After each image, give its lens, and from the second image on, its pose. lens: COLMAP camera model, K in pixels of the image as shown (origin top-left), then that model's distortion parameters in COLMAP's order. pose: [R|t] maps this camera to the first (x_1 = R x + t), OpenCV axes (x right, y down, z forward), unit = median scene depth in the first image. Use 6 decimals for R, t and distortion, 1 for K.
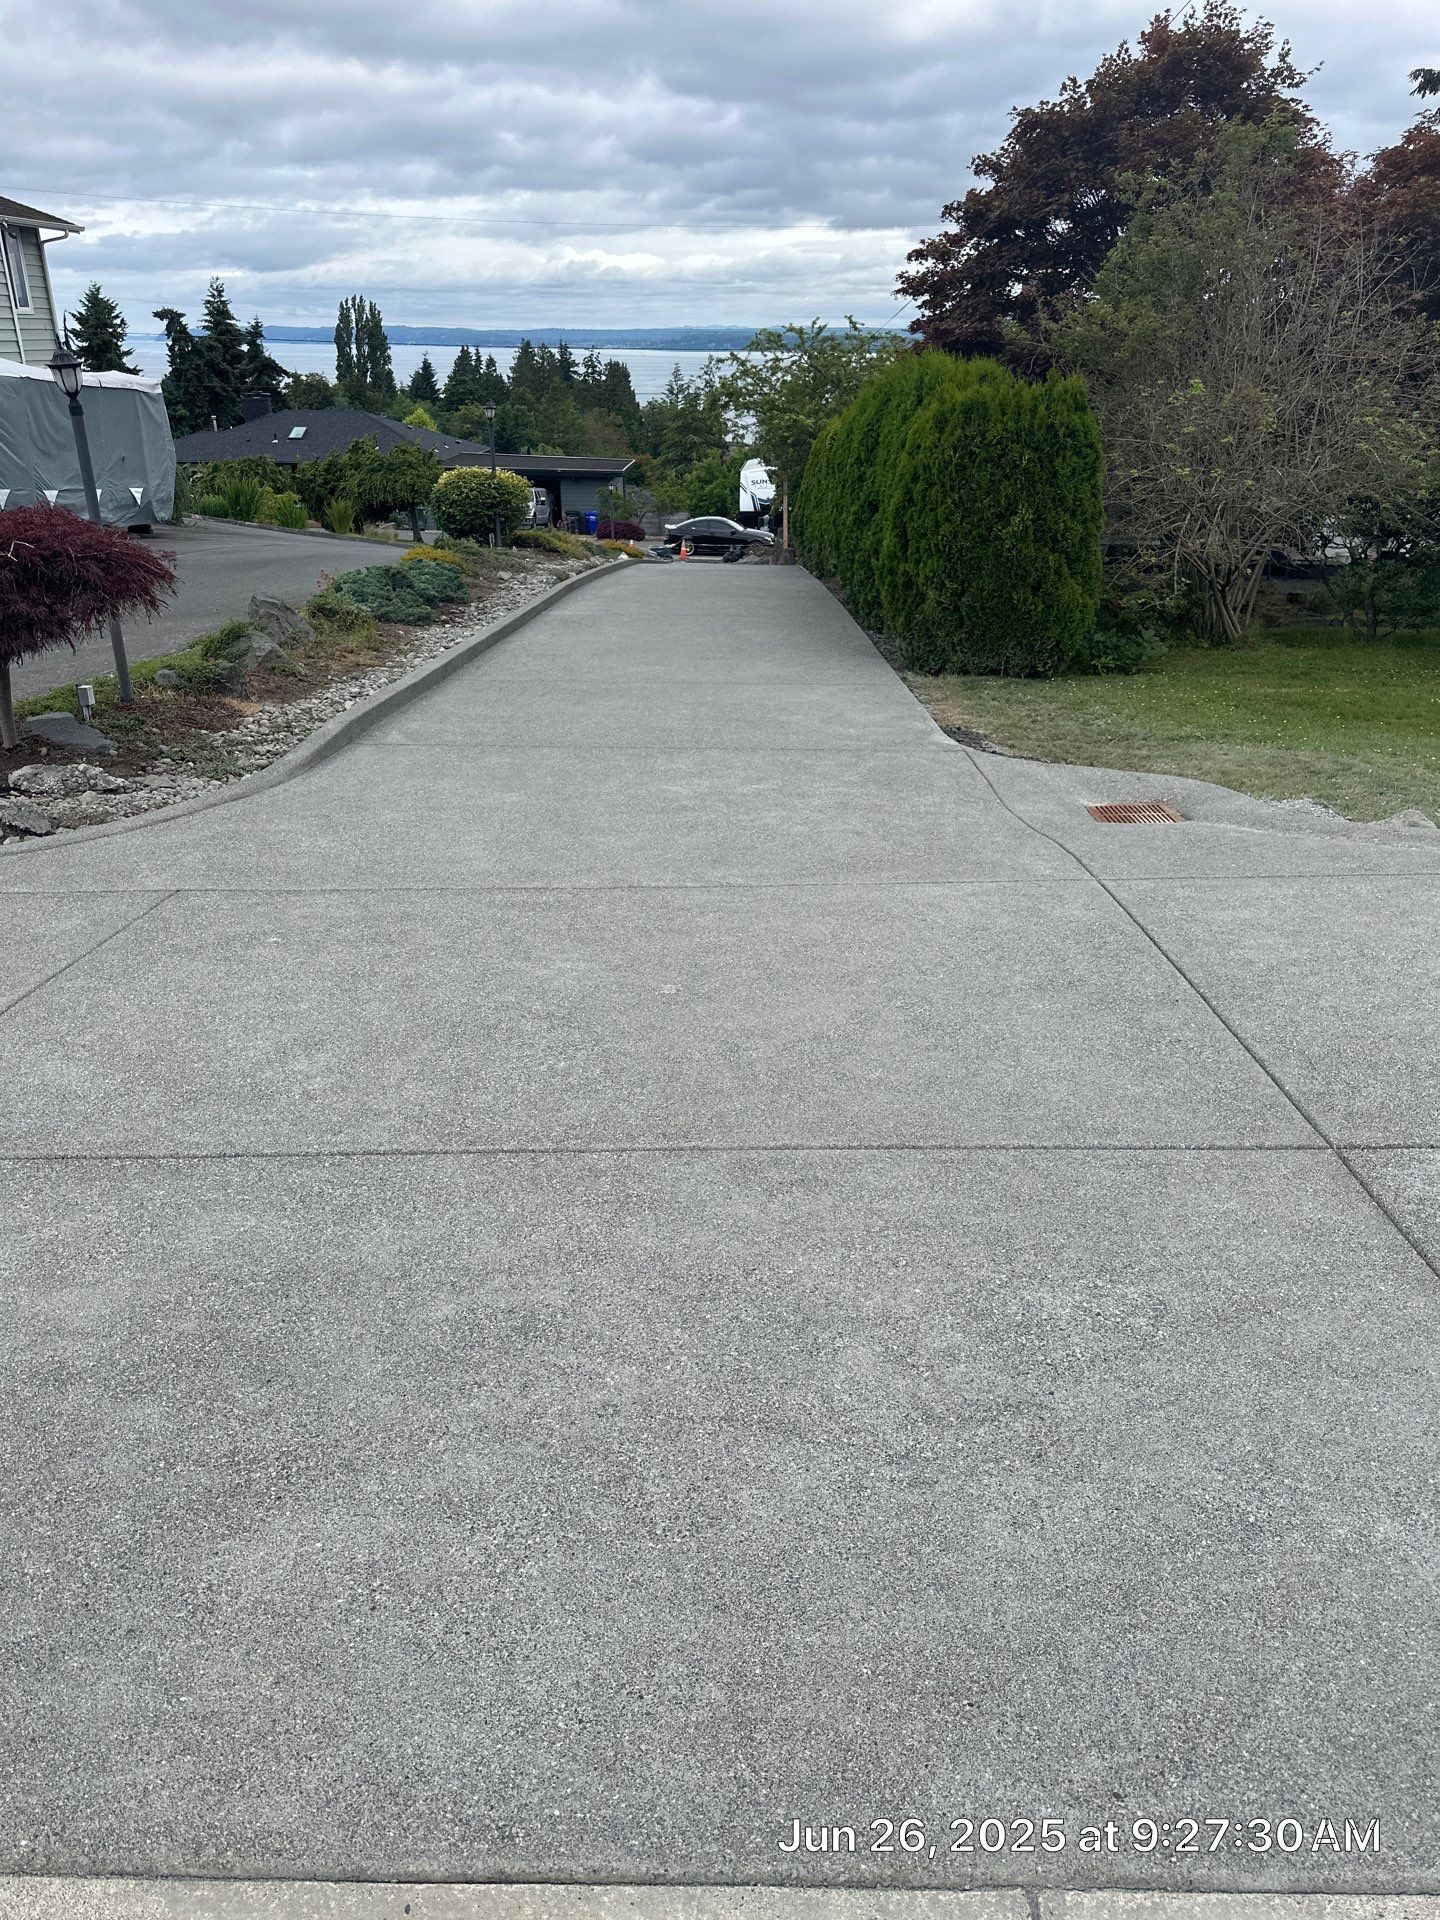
lens RADIAL K [[1348.1, 0, 716.6], [0, 1348.1, 972.0], [0, 0, 1]] dist [0.066910, -0.087542]
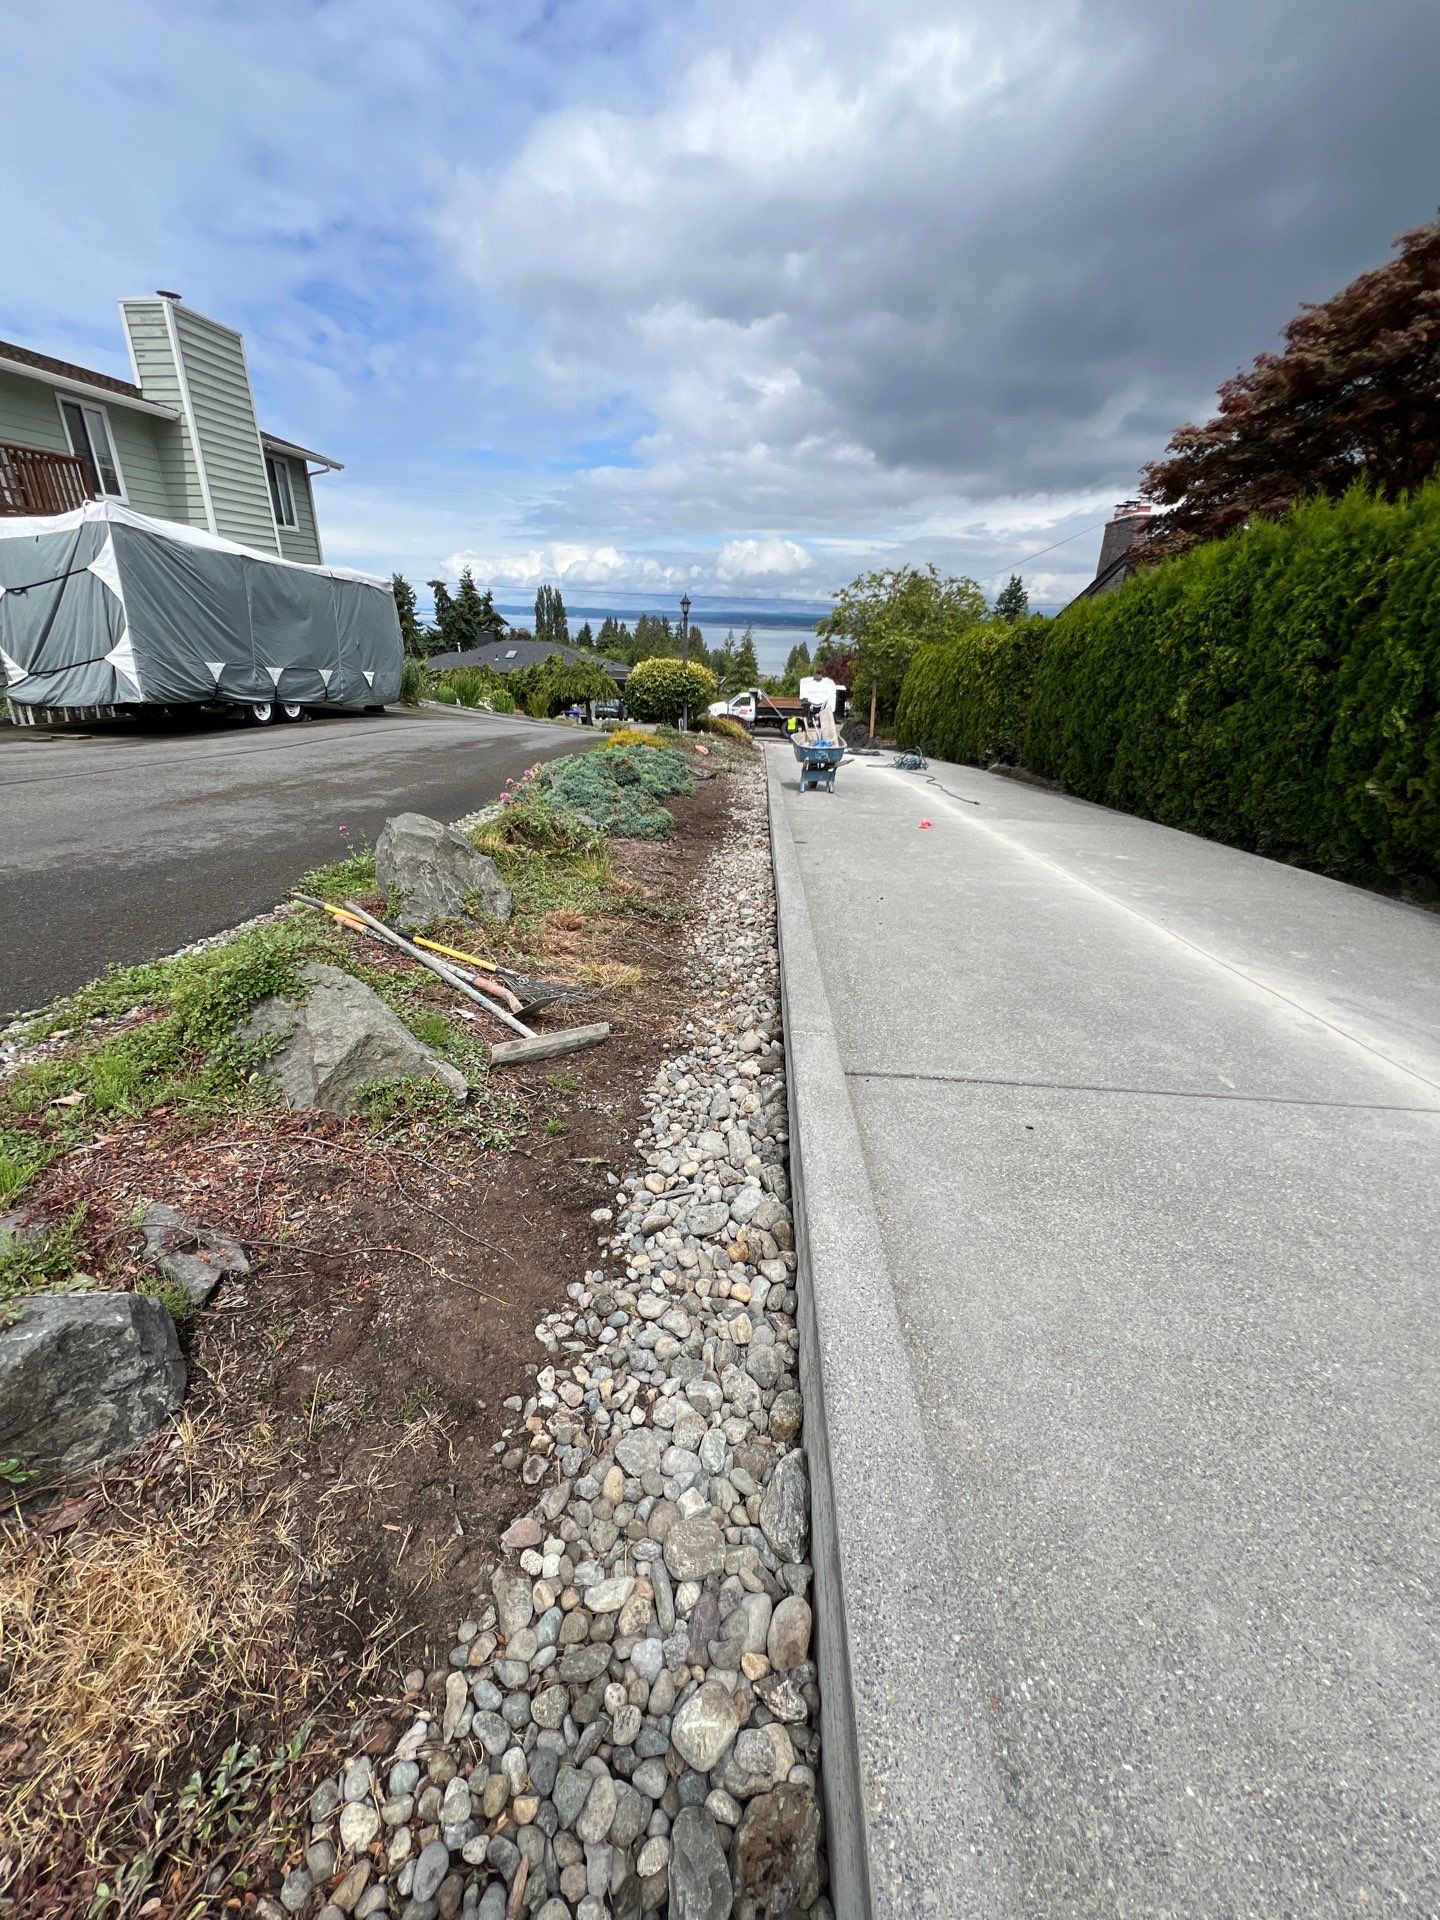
lens RADIAL K [[776.0, 0, 720.8], [0, 776.0, 935.1], [0, 0, 1]] dist [0.003559, 0.000030]
pose [[0.999201, 0.034805, -0.019640, -0.142869], [-0.035710, 0.998218, -0.047806, -0.151484], [0.017941, 0.048469, 0.998664, 0.485185]]
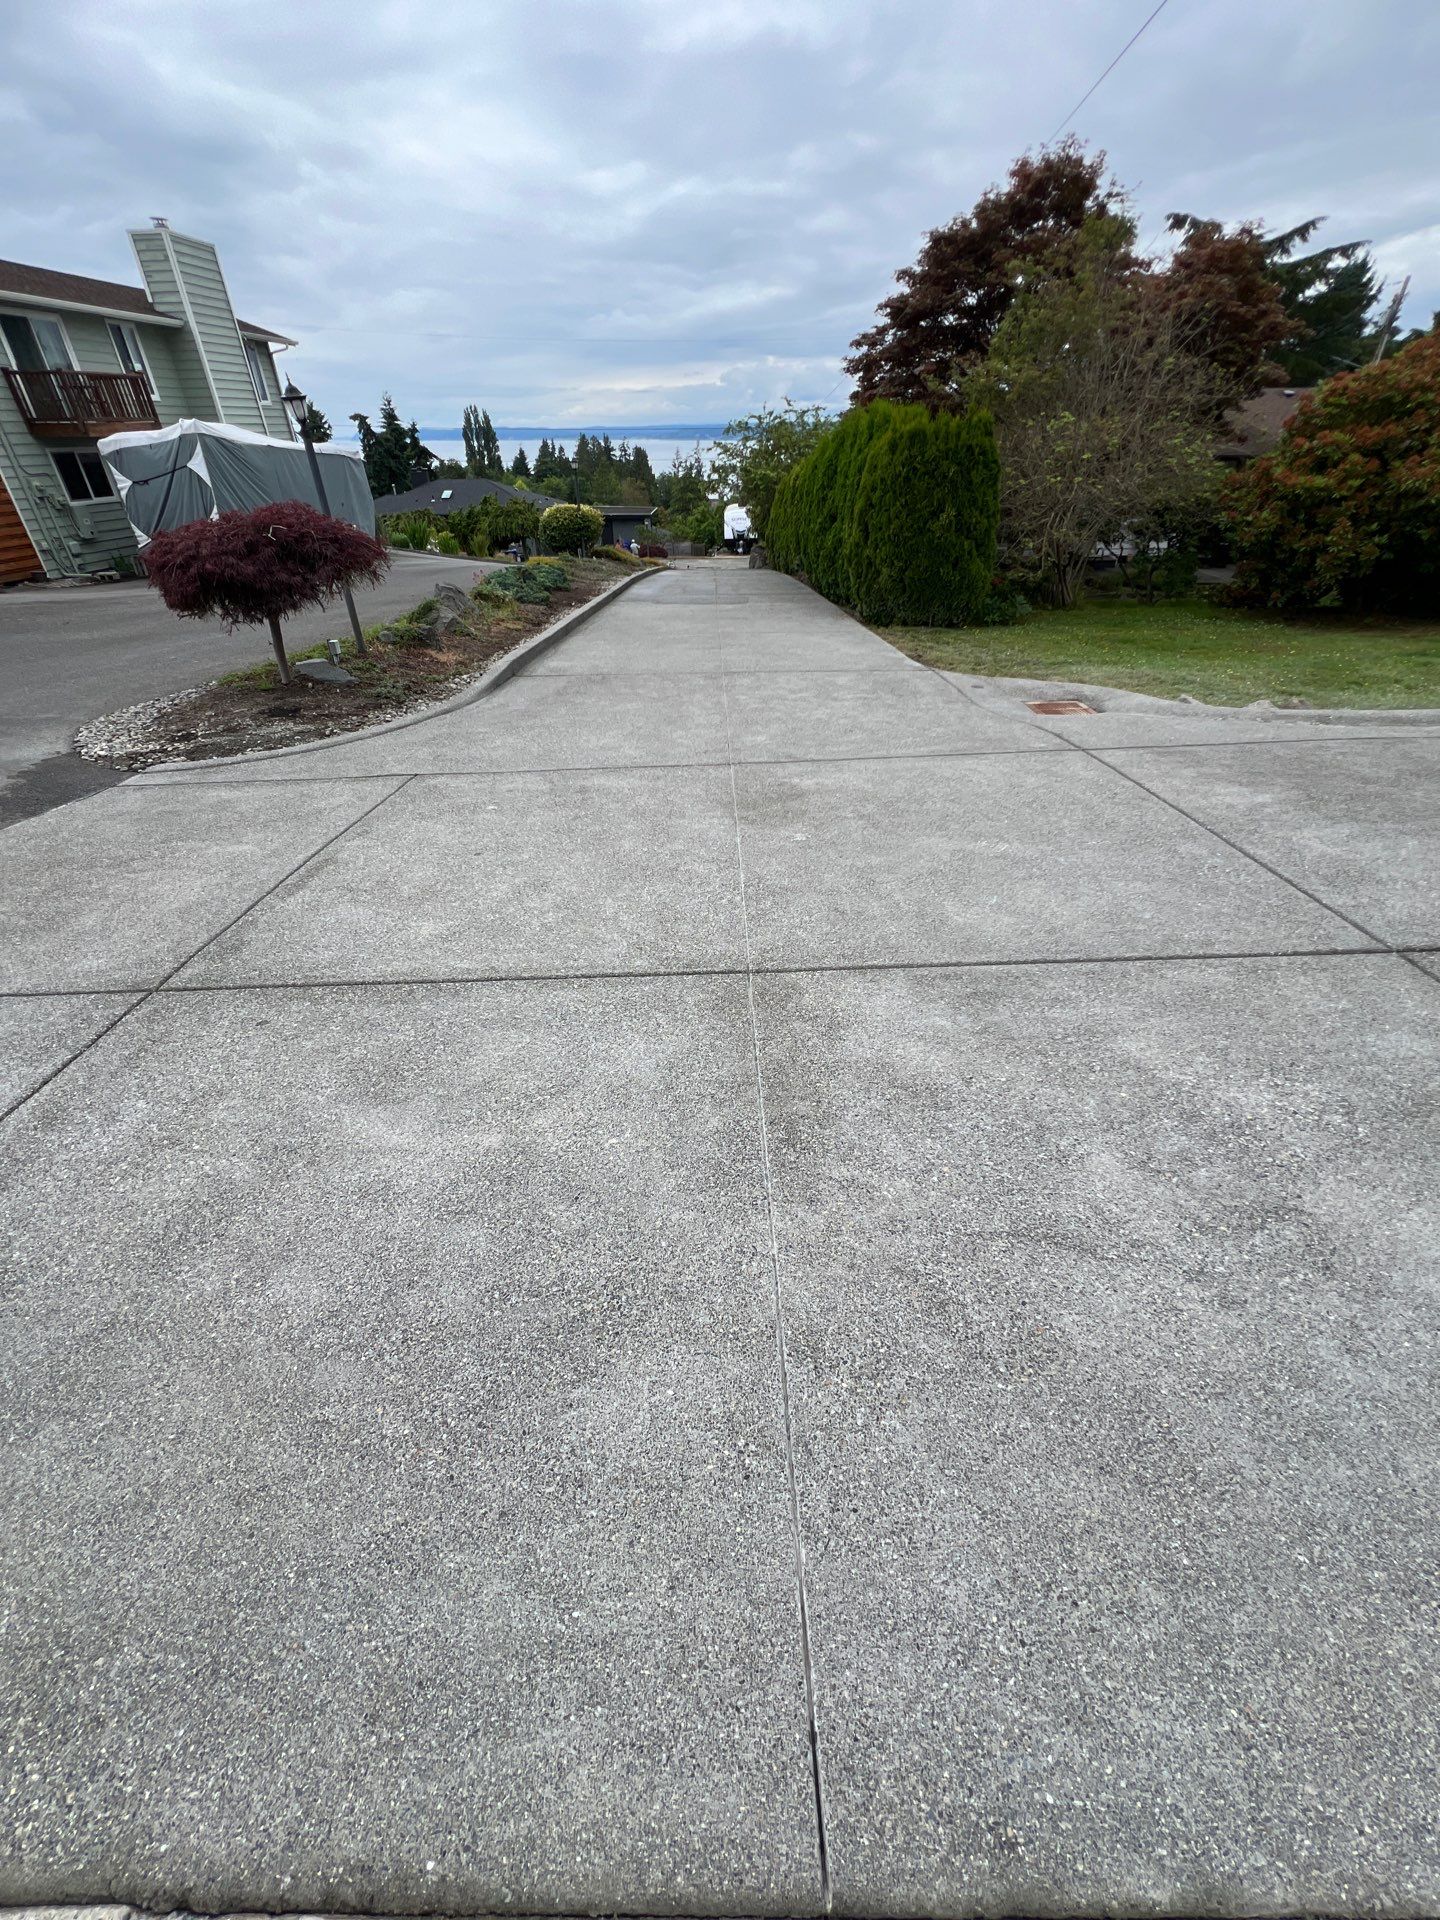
lens RADIAL K [[767.2, 0, 720.0], [0, 767.2, 960.0], [0, 0, 1]] dist [-0.000430, 0.000197]
pose [[0.999629, -0.026050, 0.008001, -0.028367], [0.024342, 0.985547, 0.167645, 0.000979], [-0.012252, -0.167388, 0.985815, 0.055594]]
